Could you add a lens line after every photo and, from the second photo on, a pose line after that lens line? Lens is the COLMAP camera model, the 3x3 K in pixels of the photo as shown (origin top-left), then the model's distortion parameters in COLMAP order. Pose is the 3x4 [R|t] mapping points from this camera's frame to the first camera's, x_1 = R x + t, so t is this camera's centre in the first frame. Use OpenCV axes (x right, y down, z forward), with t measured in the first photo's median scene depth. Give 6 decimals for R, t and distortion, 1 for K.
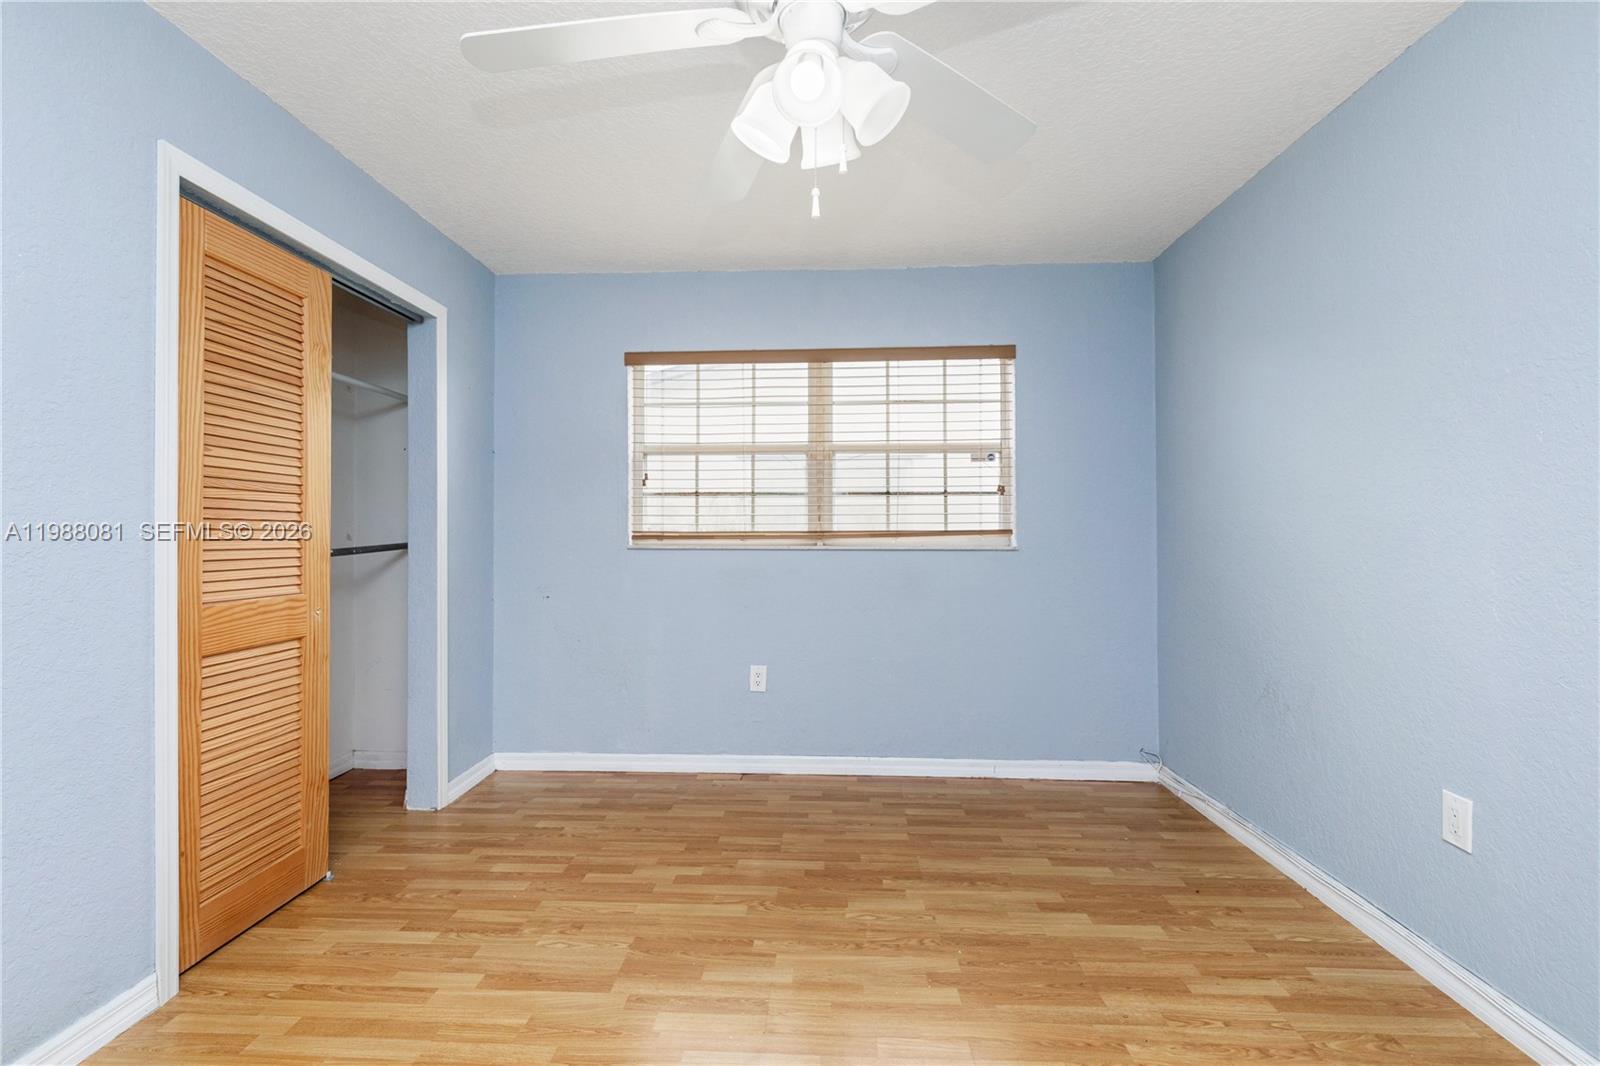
lens RADIAL K [[748.8, 0, 796.6], [0, 748.8, 529.5], [0, 0, 1]] dist [0.009538, -0.000417]
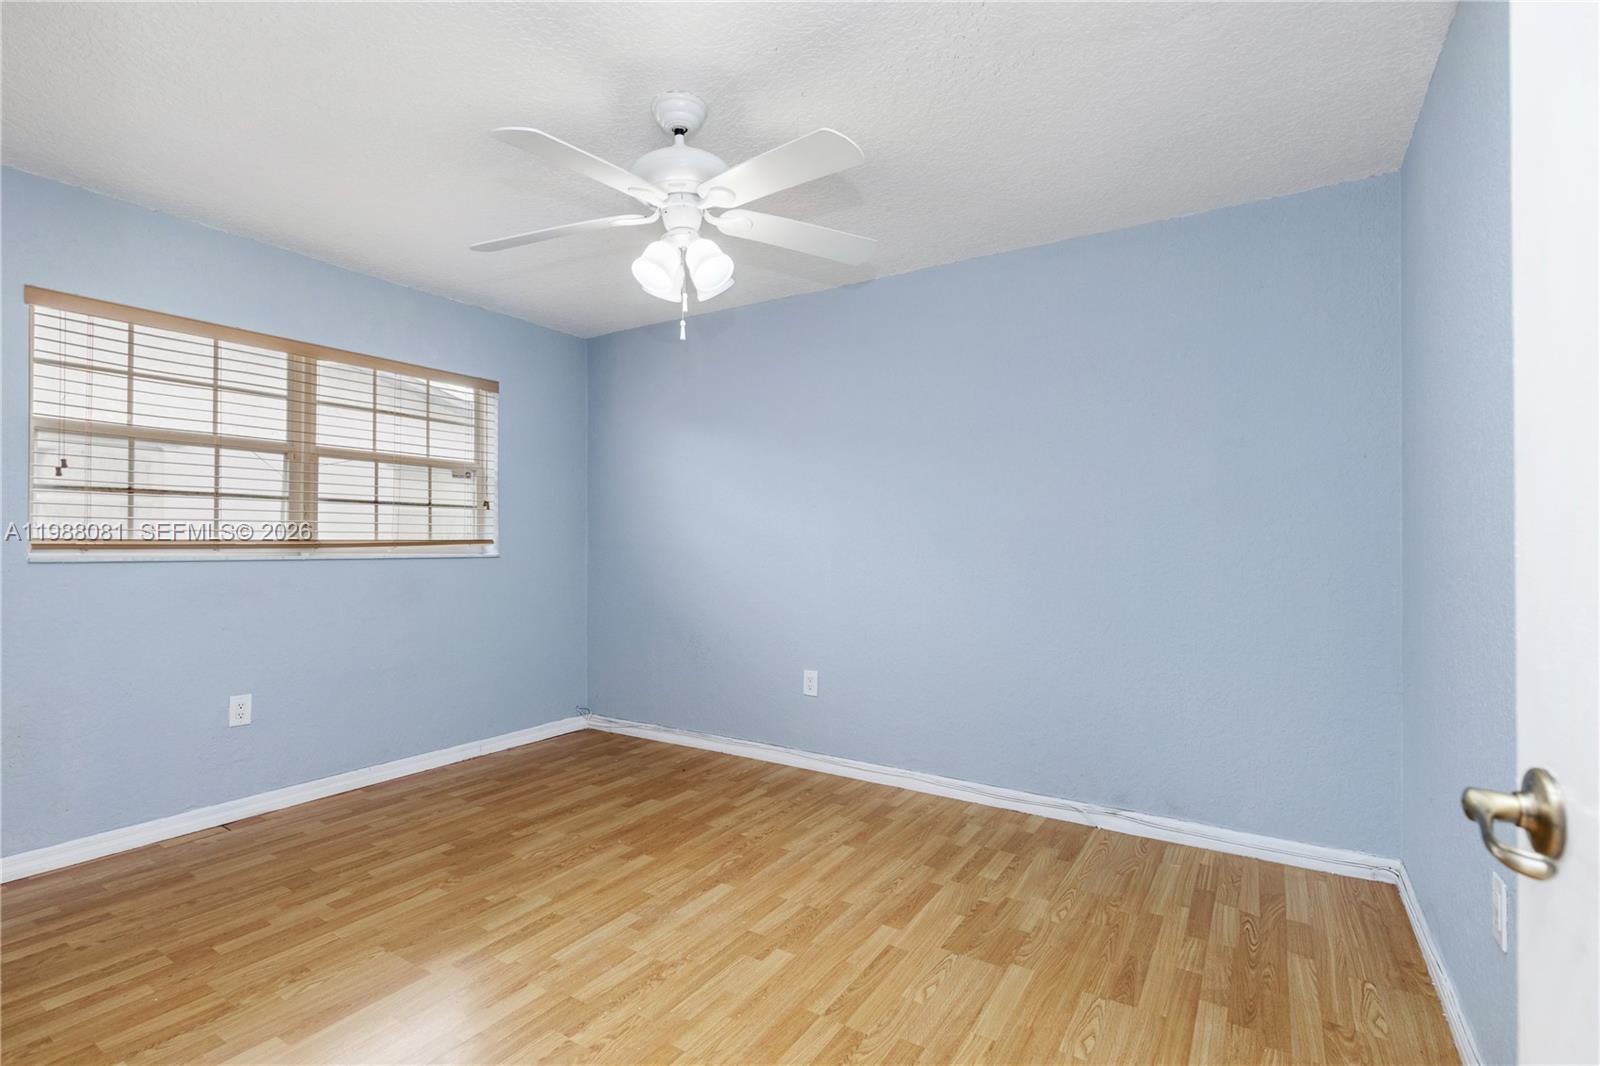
lens RADIAL K [[756.1, 0, 794.6], [0, 756.1, 553.5], [0, 0, 1]] dist [-0.001002, -0.000245]
pose [[0.484550, -0.008427, 0.874723, -0.549003], [-0.006464, 0.999892, 0.013214, 0.003136], [-0.874740, -0.012057, 0.484443, 0.024688]]
